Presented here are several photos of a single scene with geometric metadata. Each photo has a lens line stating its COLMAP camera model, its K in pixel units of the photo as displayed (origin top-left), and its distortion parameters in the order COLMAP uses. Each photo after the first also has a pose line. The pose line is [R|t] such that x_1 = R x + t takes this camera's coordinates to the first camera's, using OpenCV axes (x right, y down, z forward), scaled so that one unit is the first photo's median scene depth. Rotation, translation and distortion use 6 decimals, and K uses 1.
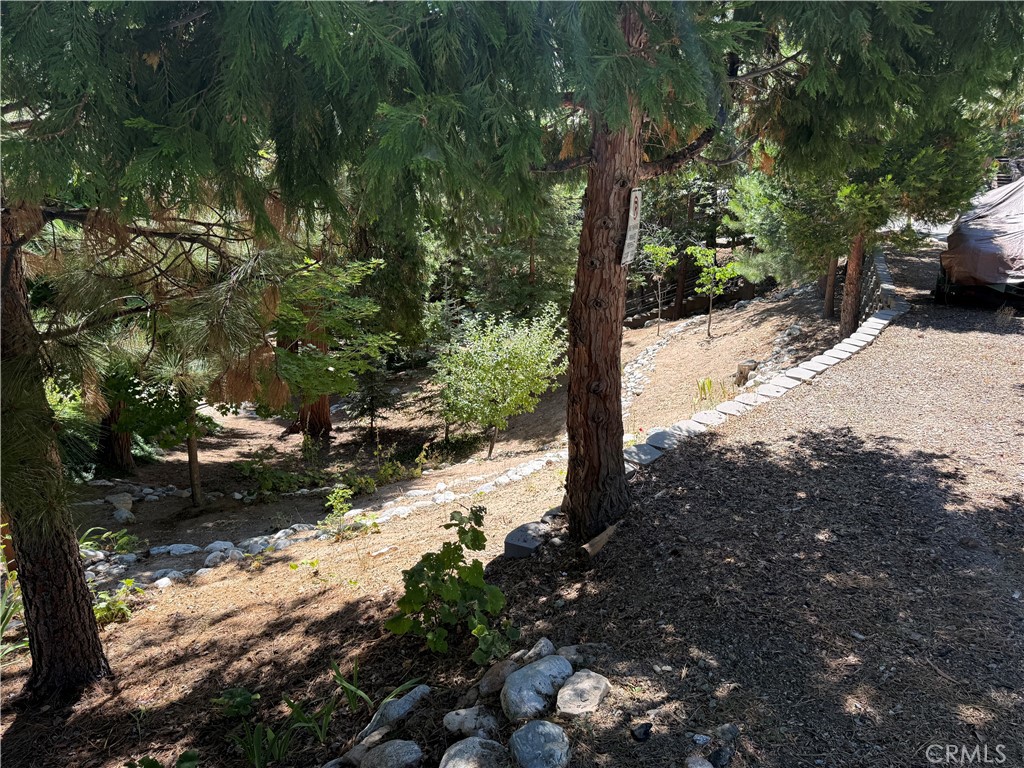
lens RADIAL K [[724.2, 0, 510.9], [0, 724.2, 400.8], [0, 0, 1]] dist [0.067188, -0.113826]
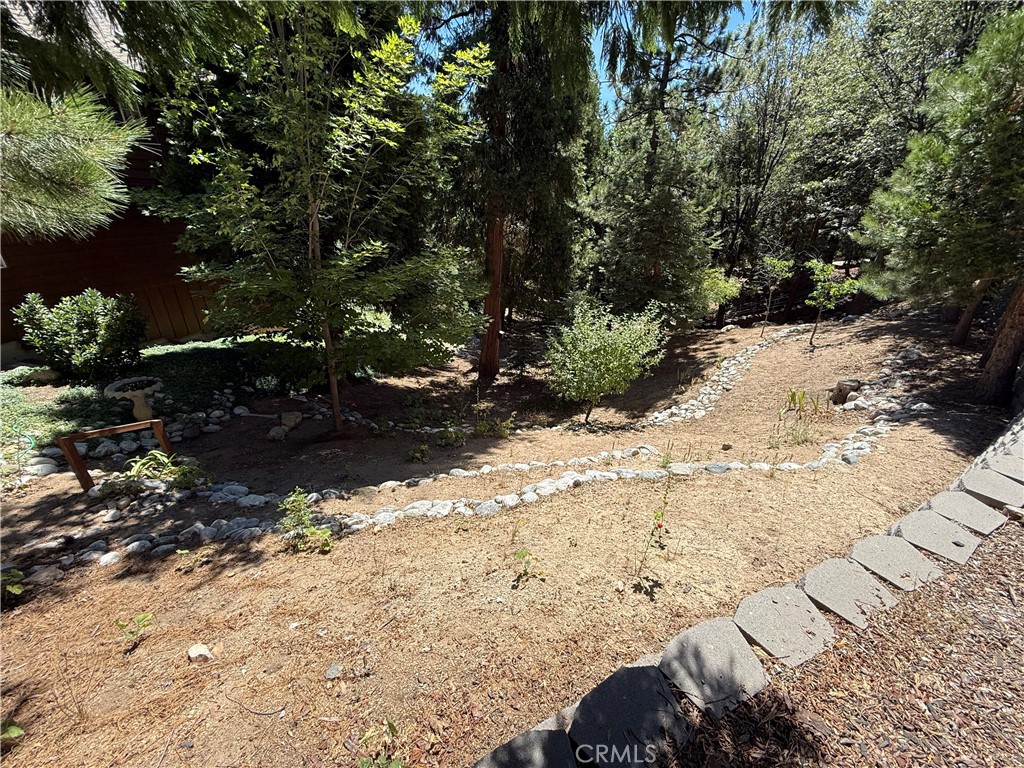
lens RADIAL K [[409.5, 0, 506.1], [0, 409.5, 393.3], [0, 0, 1]] dist [-0.020144, 0.000013]
pose [[0.926468, 0.168604, -0.336496, 0.064515], [-0.128892, 0.982118, 0.137223, -0.042832], [0.353616, -0.083761, 0.931633, 0.264340]]
